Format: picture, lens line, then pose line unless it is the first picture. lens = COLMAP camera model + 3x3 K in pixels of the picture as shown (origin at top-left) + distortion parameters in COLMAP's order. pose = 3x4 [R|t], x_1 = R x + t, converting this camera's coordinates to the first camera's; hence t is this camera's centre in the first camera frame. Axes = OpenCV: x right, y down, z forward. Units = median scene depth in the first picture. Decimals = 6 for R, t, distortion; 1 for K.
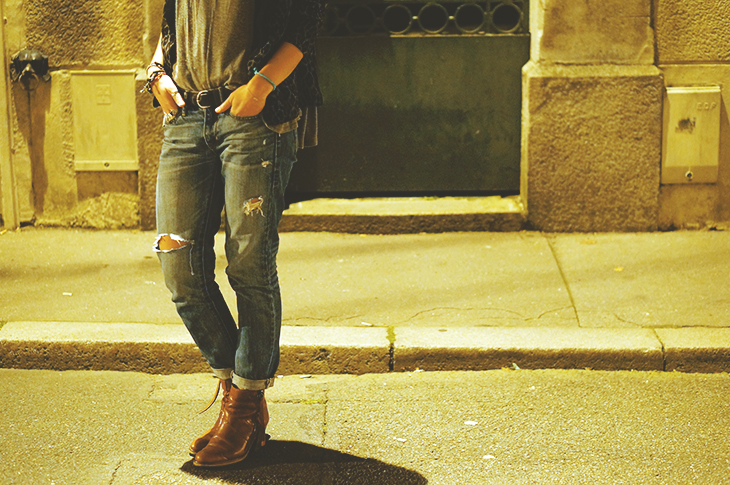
lens RADIAL K [[1591.4, 0, 365.0], [0, 1591.4, 242.5], [0, 0, 1]] dist [0.087029, -0.055660]
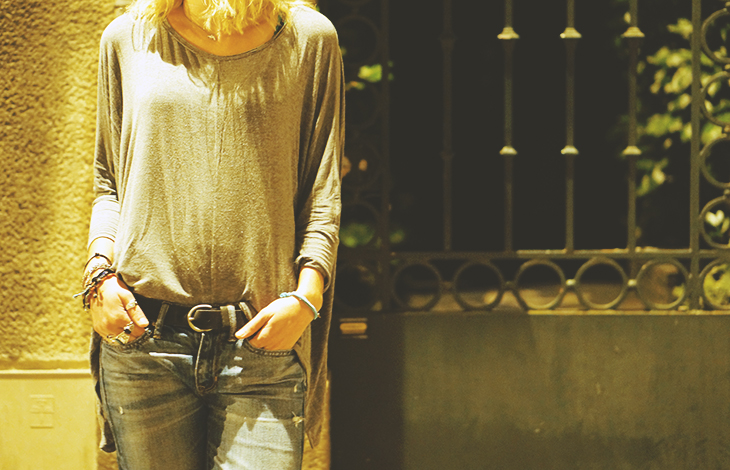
lens RADIAL K [[1800.6, 0, 342.6], [0, 1800.6, 194.1], [0, 0, 1]] dist [0.039611, -0.115166]
pose [[0.999808, 0.004305, -0.019100, -0.041958], [-0.007721, 0.983165, -0.182556, -0.051345], [0.017993, 0.182668, 0.983010, 0.340782]]
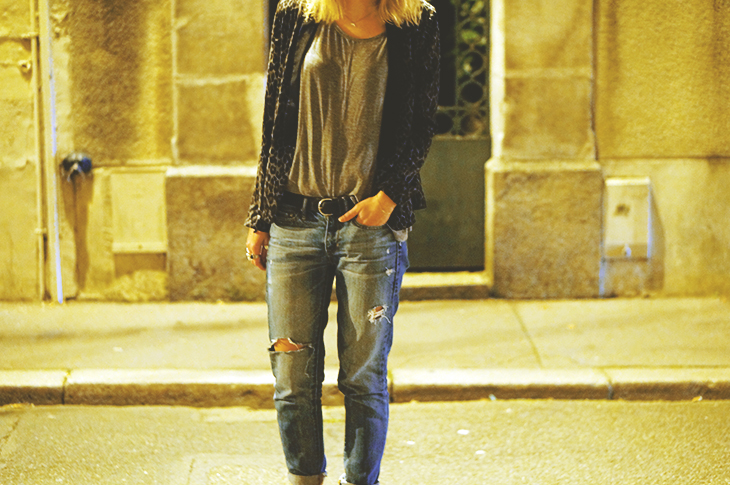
lens RADIAL K [[1591.4, 0, 365.0], [0, 1591.4, 242.5], [0, 0, 1]] dist [0.087029, -0.055660]
pose [[0.999010, -0.008535, 0.043671, -0.046678], [0.011998, 0.996750, -0.079655, 0.044802], [-0.042849, 0.080100, 0.995865, -0.192150]]
